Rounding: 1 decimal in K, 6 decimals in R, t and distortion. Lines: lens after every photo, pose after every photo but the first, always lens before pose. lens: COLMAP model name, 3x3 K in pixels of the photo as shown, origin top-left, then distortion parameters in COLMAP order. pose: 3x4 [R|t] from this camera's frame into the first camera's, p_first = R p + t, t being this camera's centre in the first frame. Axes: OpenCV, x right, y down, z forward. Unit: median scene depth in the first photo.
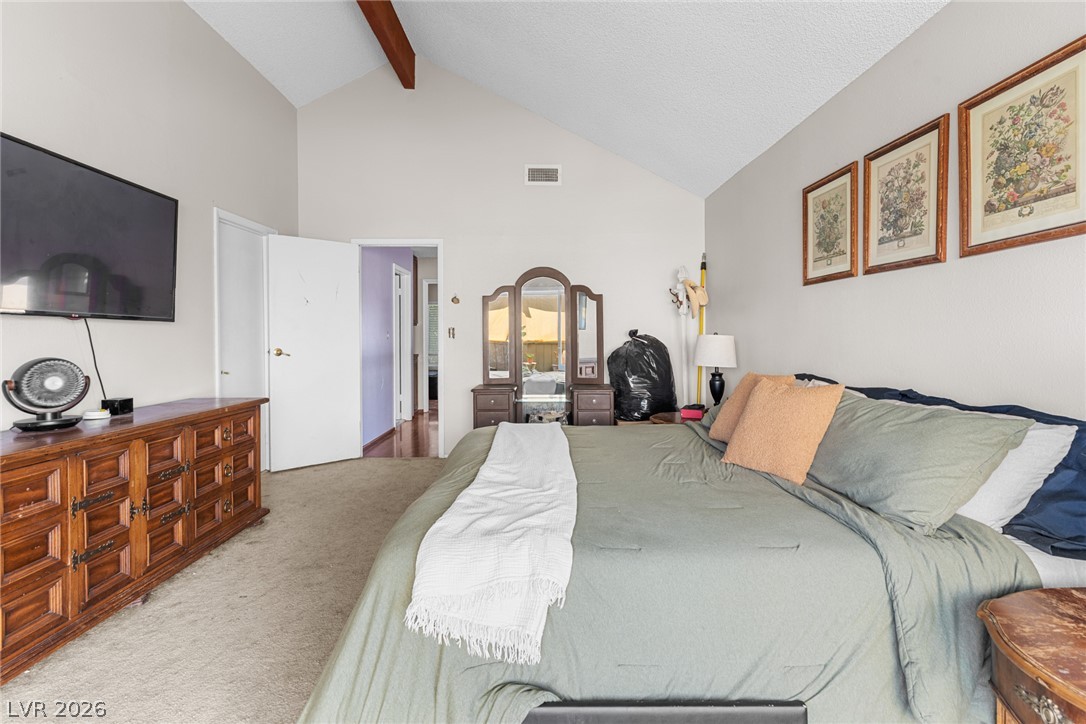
lens RADIAL K [[495.4, 0, 543.2], [0, 495.4, 345.5], [0, 0, 1]] dist [0.004722, -0.000529]
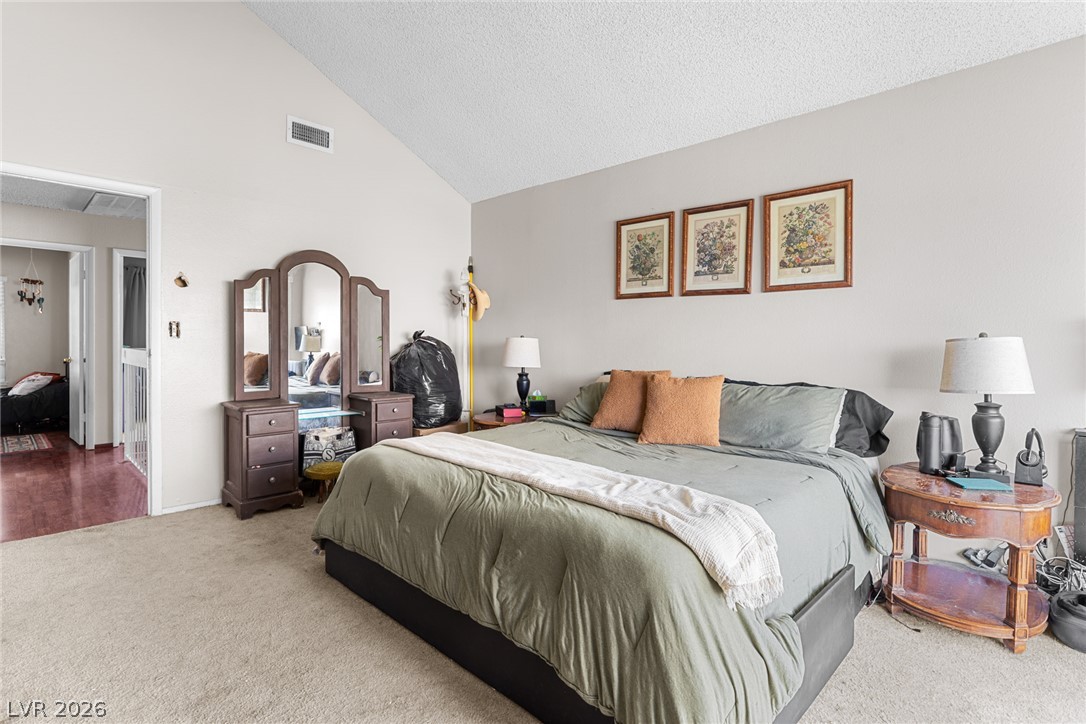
lens RADIAL K [[540.6, 0, 540.3], [0, 540.6, 352.7], [0, 0, 1]] dist [-0.001443, -0.000472]
pose [[0.701142, -0.006906, 0.712988, -0.731319], [0.000519, 0.999958, 0.009175, 0.000008], [-0.713021, -0.006063, 0.701116, 0.241219]]
